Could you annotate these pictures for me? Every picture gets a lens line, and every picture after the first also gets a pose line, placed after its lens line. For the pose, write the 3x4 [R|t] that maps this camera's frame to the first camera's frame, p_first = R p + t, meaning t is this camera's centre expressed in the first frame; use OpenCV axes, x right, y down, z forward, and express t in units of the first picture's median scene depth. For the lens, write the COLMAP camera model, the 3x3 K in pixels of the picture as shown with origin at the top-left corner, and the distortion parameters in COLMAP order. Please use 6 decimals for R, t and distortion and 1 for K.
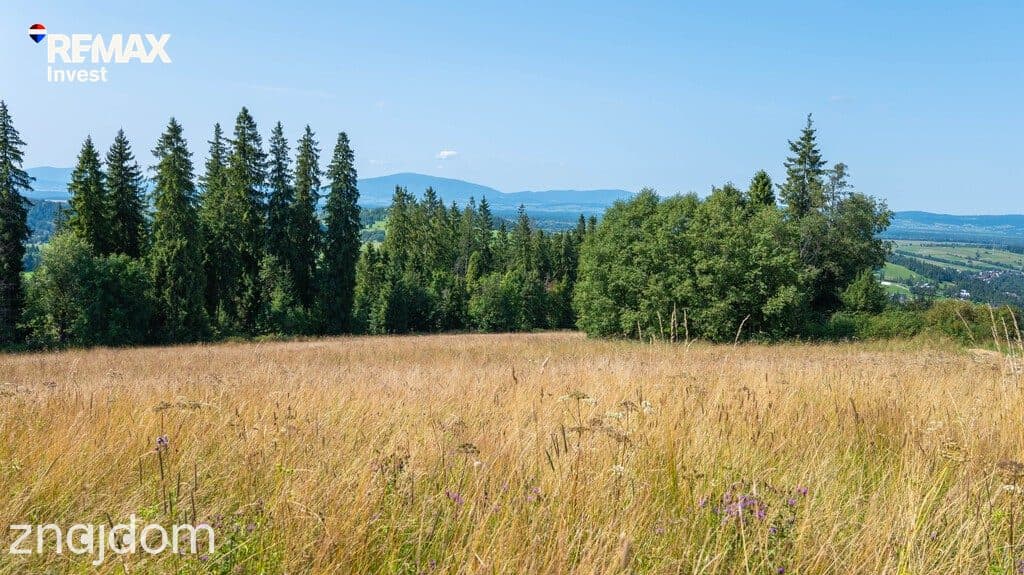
lens RADIAL K [[843.1, 0, 513.1], [0, 843.1, 288.4], [0, 0, 1]] dist [0.006736, 0.003720]
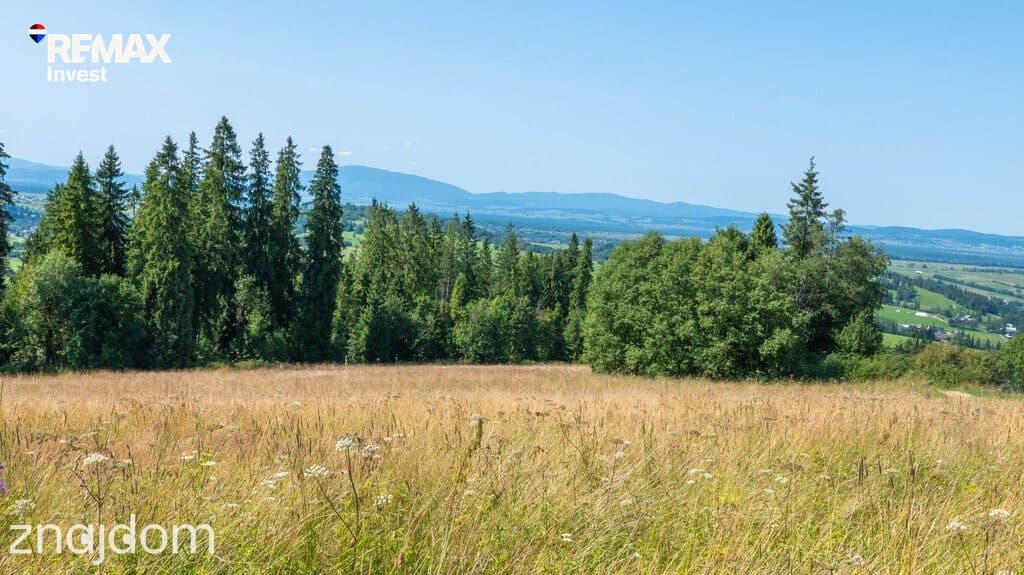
lens RADIAL K [[1018.5, 0, 522.2], [0, 1018.5, 282.4], [0, 0, 1]] dist [-0.001488, -0.001898]
pose [[0.998820, 0.026728, 0.040554, -0.028849], [-0.025672, 0.999323, -0.026347, -0.009357], [-0.041231, 0.025275, 0.998830, -0.136698]]
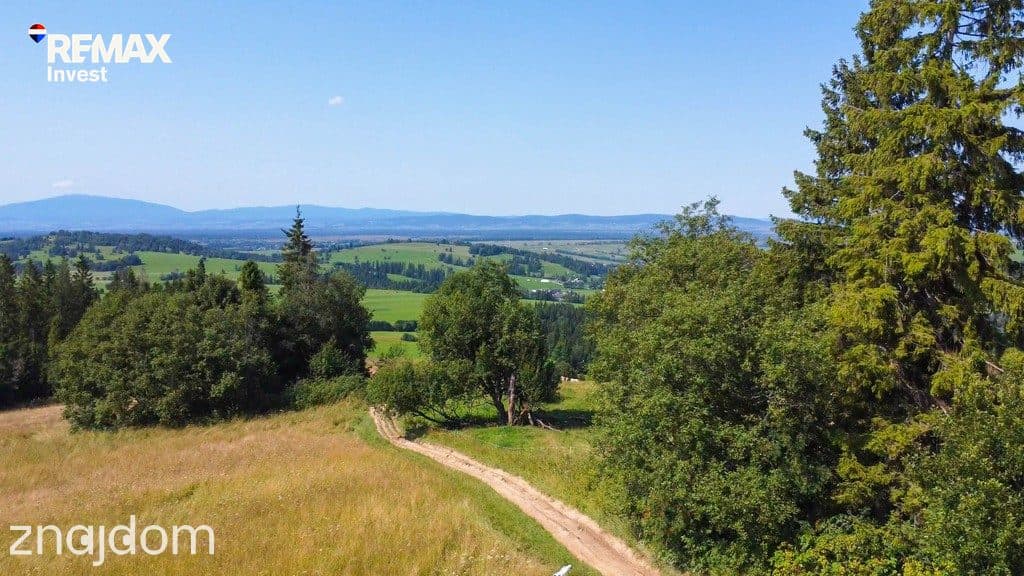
lens RADIAL K [[807.1, 0, 516.0], [0, 807.1, 235.7], [0, 0, 1]] dist [0.003606, 0.001109]
pose [[0.929693, -0.048445, 0.365136, 0.144229], [0.075908, 0.995233, -0.061229, -0.046767], [-0.360429, 0.084641, 0.928939, -0.116465]]
